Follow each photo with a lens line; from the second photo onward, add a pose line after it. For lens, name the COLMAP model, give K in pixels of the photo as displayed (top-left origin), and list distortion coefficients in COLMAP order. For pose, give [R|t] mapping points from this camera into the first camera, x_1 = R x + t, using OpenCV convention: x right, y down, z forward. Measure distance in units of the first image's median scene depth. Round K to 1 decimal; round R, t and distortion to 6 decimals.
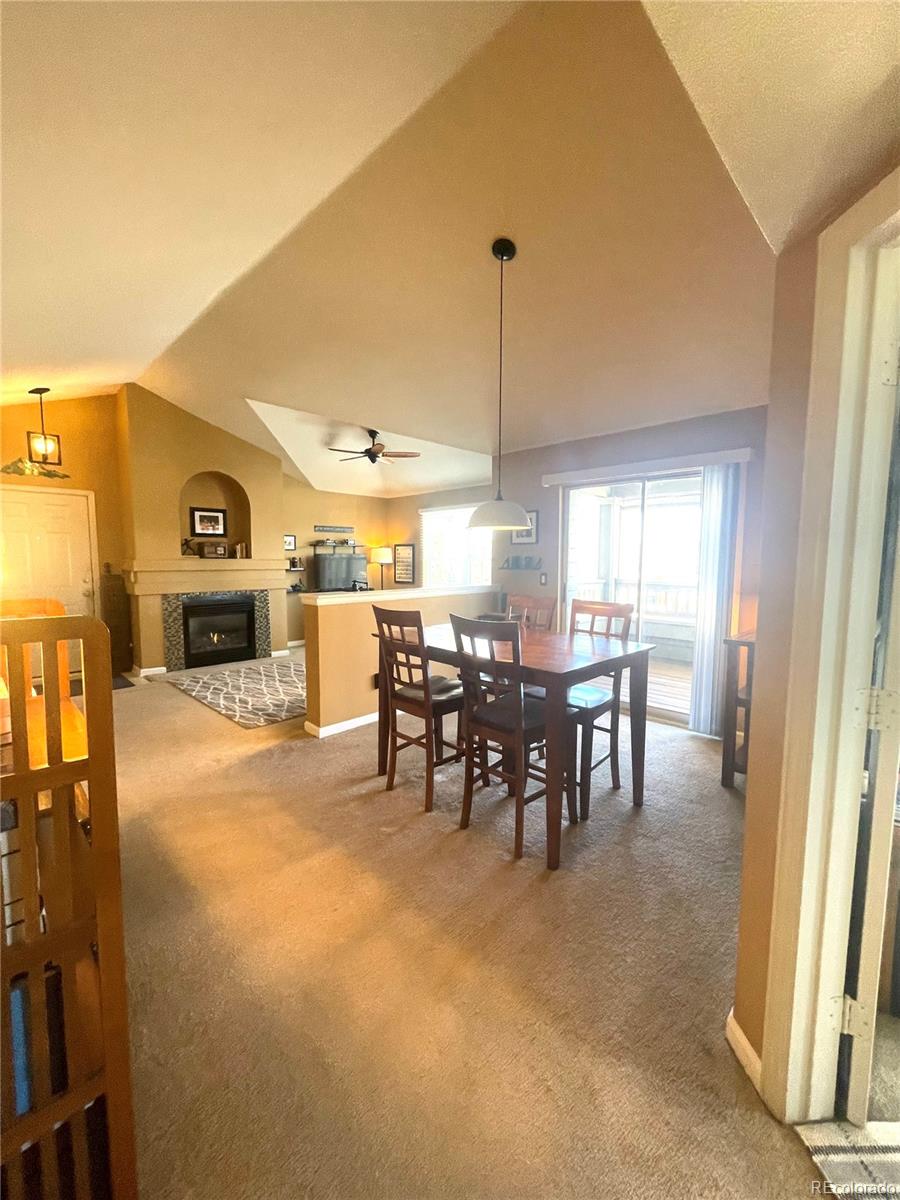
lens RADIAL K [[482.8, 0, 449.5], [0, 482.8, 600.0], [0, 0, 1]] dist [-0.001701, -0.000555]
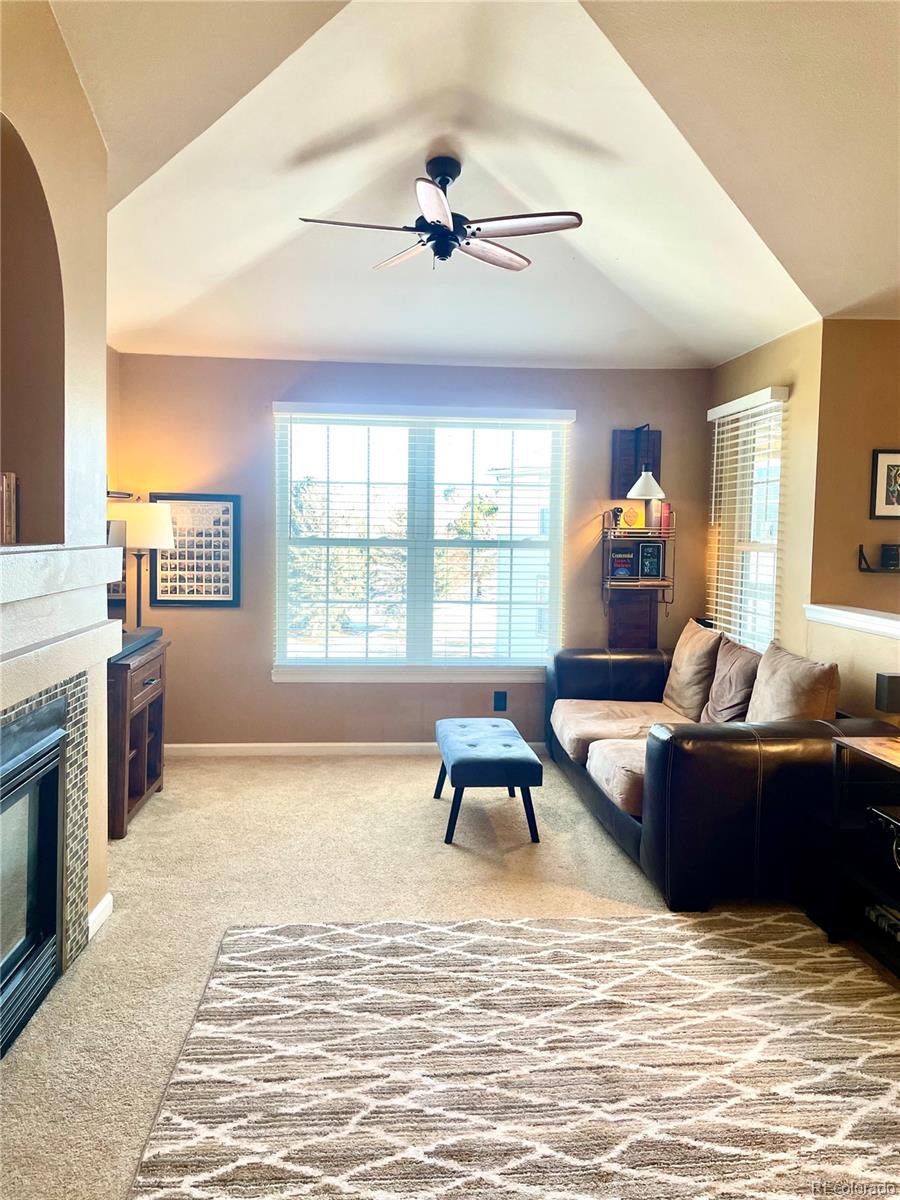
lens RADIAL K [[900.2, 0, 457.1], [0, 900.2, 584.0], [0, 0, 1]] dist [0.086874, -0.109651]
pose [[0.647664, -0.034116, 0.761162, -0.695330], [0.048843, 0.998801, 0.003208, -0.064747], [-0.760359, 0.035100, 0.648554, 0.639840]]
